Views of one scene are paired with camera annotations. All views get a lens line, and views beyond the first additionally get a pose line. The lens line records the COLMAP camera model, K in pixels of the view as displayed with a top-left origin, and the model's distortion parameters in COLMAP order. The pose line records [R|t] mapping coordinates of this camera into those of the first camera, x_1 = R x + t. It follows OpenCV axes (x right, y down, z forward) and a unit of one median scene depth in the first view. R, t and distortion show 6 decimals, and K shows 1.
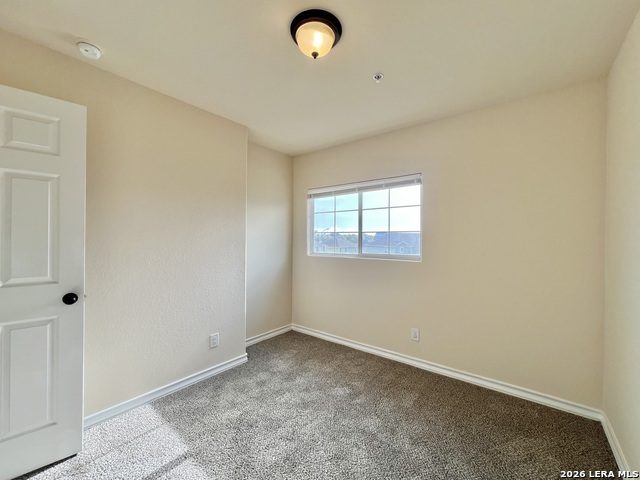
lens RADIAL K [[266.7, 0, 317.6], [0, 266.7, 236.4], [0, 0, 1]] dist [-0.000984, 0.000191]
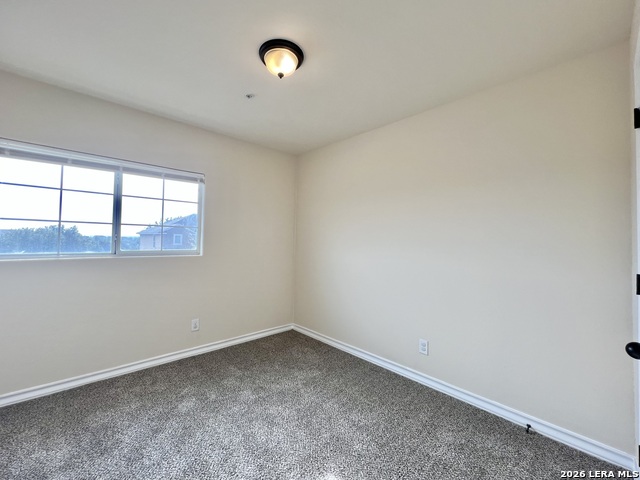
lens RADIAL K [[266.7, 0, 317.6], [0, 266.7, 236.4], [0, 0, 1]] dist [-0.000984, 0.000191]
pose [[0.152554, 0.011160, 0.988232, -0.595554], [-0.026306, 0.999628, -0.007227, 0.011413], [-0.987945, -0.024894, 0.152791, 0.362093]]
